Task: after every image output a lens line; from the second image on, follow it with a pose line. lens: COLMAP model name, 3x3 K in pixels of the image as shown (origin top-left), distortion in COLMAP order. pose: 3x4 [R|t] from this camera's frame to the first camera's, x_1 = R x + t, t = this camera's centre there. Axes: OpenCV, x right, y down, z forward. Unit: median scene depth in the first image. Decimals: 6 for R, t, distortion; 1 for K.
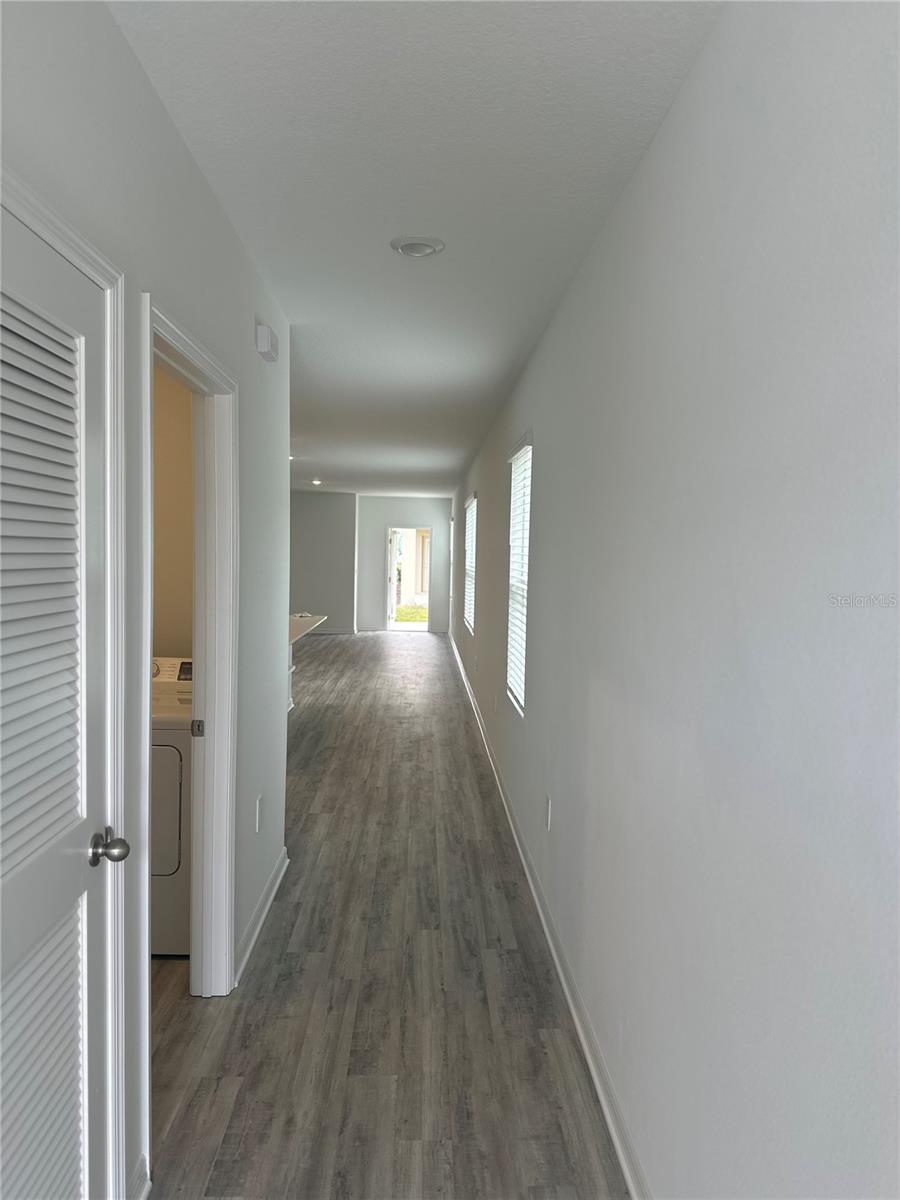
lens RADIAL K [[828.3, 0, 466.1], [0, 828.3, 601.8], [0, 0, 1]] dist [0.078101, -0.075752]
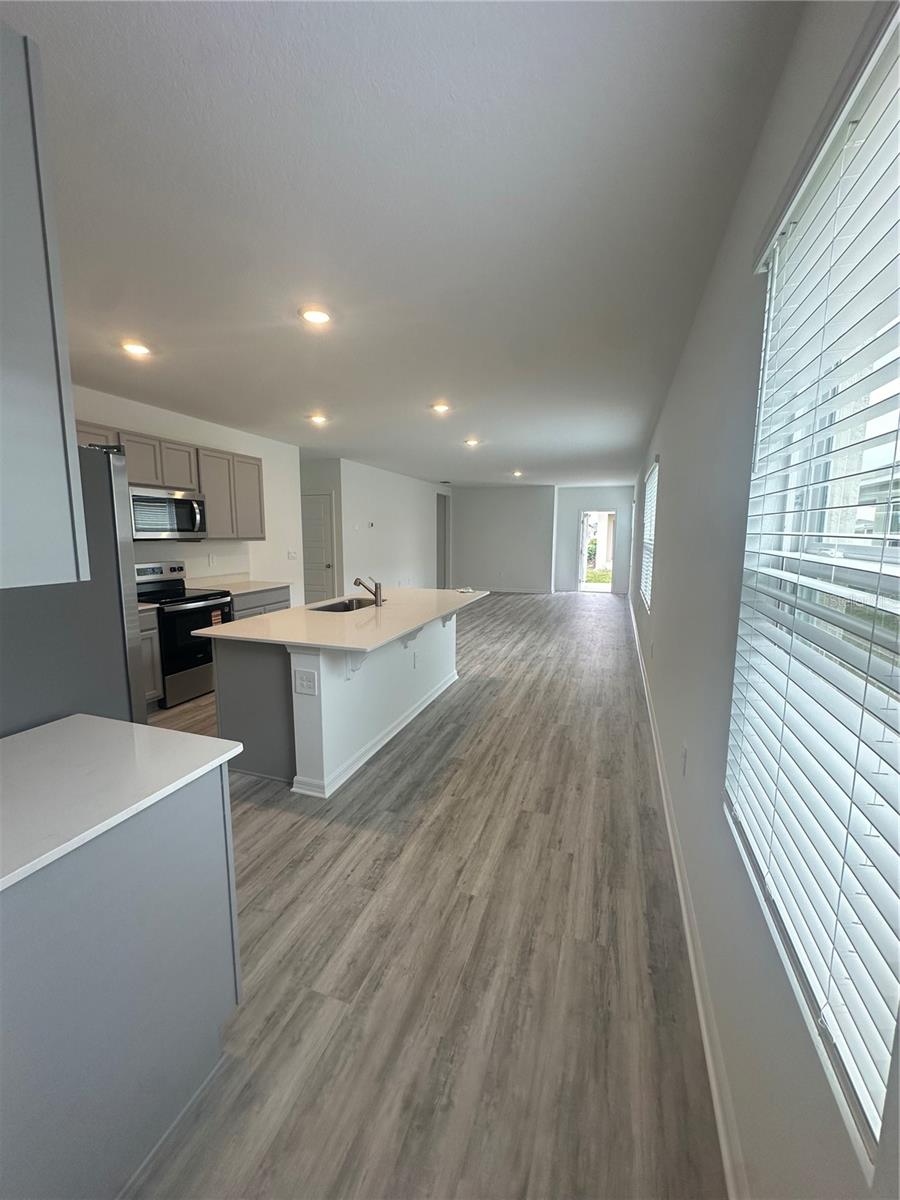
lens RADIAL K [[478.0, 0, 449.0], [0, 478.0, 600.1], [0, 0, 1]] dist [-0.007372, 0.001916]
pose [[0.925169, 0.033015, -0.378116, 0.004340], [-0.004445, 0.997084, 0.076182, -0.023014], [0.379528, -0.068801, 0.922618, 0.669698]]
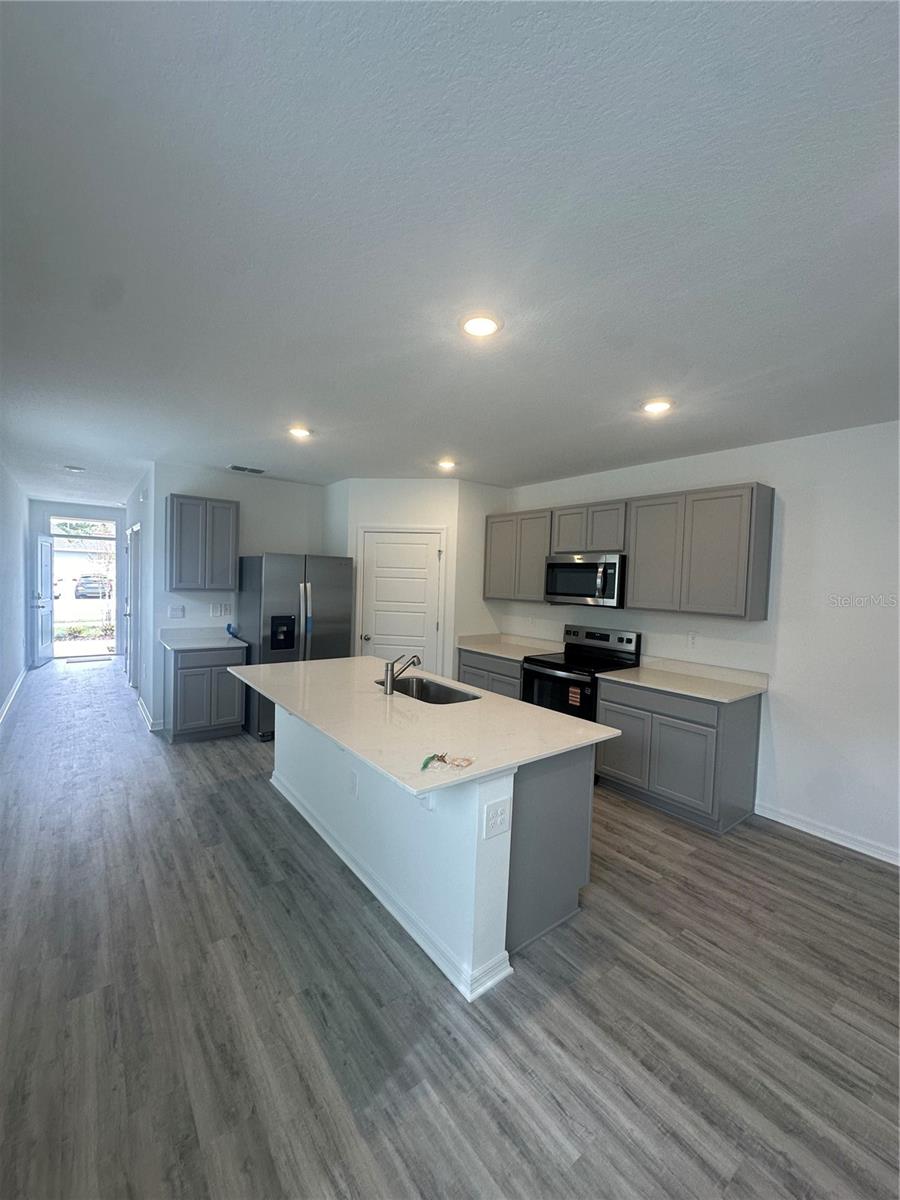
lens RADIAL K [[478.0, 0, 449.0], [0, 478.0, 600.1], [0, 0, 1]] dist [-0.007372, 0.001916]
pose [[-0.821339, -0.024846, -0.569899, -0.105171], [-0.084549, 0.993319, 0.078546, -0.106112], [0.564140, 0.112697, -0.817952, 1.688378]]
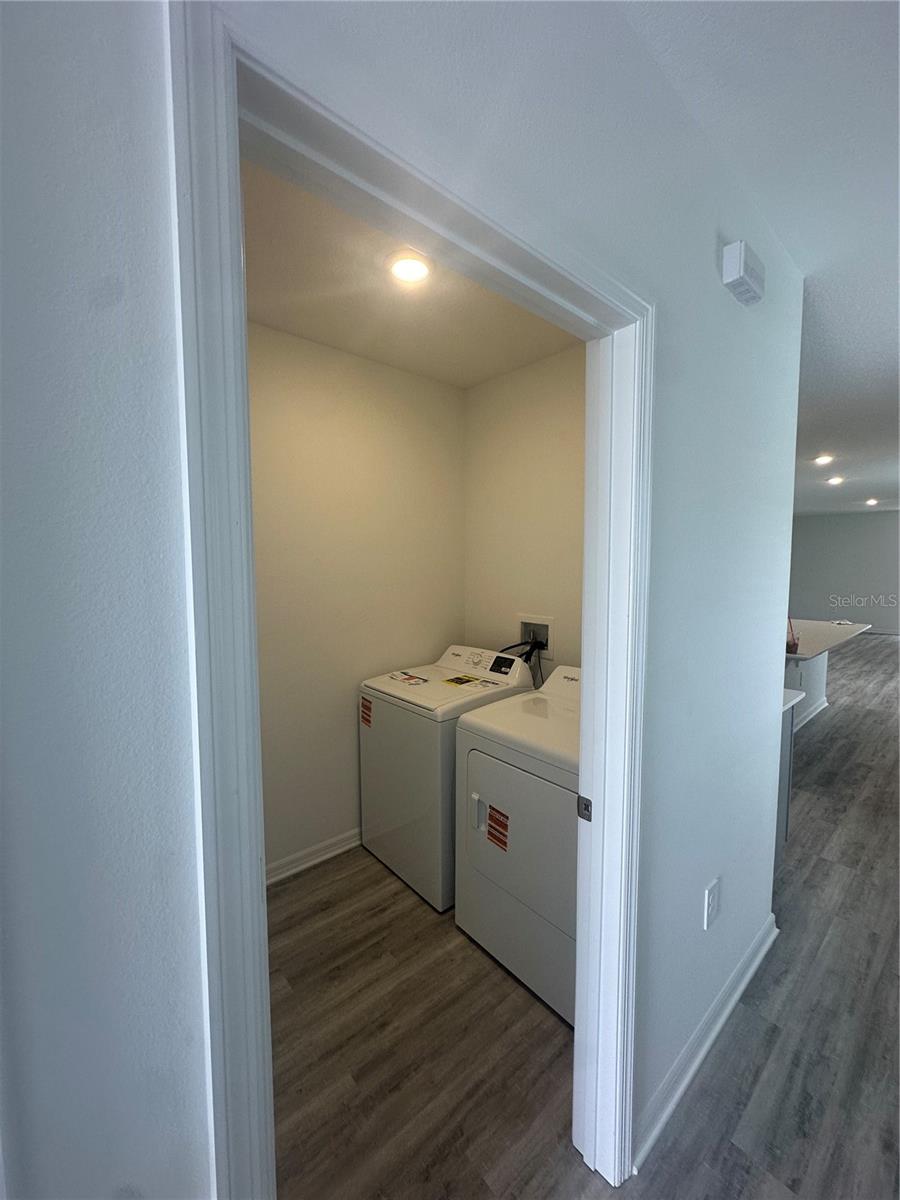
lens RADIAL K [[478.0, 0, 449.0], [0, 478.0, 600.1], [0, 0, 1]] dist [-0.007372, 0.001916]
pose [[0.614116, 0.033063, -0.788523, -0.036272], [-0.026286, 0.999425, 0.021434, -0.018069], [0.788778, 0.007564, 0.614632, 0.328446]]
